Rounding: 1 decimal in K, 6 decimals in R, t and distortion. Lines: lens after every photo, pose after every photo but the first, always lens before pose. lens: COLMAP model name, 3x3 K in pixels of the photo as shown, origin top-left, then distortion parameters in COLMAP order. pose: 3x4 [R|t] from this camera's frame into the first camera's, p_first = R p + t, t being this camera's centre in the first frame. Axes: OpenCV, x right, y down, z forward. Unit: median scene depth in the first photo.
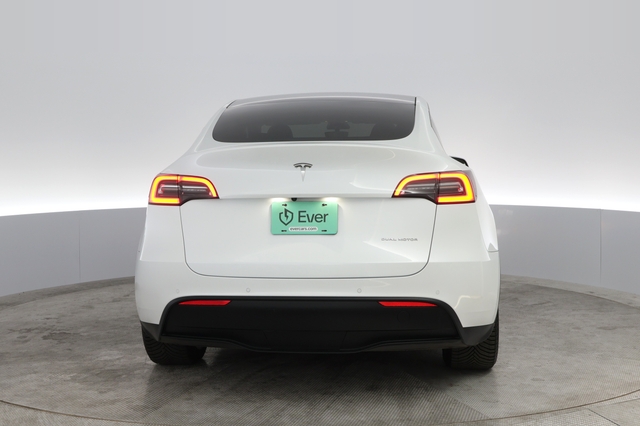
lens RADIAL K [[529.9, 0, 320.0], [0, 529.9, 213.0], [0, 0, 1]] dist [-0.002913, -0.000725]
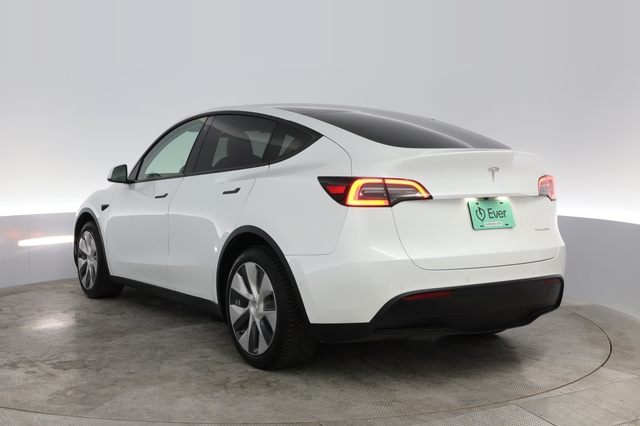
lens RADIAL K [[529.9, 0, 320.0], [0, 529.9, 213.0], [0, 0, 1]] dist [-0.002913, -0.000725]
pose [[0.916342, -0.028588, 0.399375, -0.826406], [0.036871, 0.999235, -0.013072, 0.007198], [-0.398696, 0.026703, 0.916694, 0.087323]]
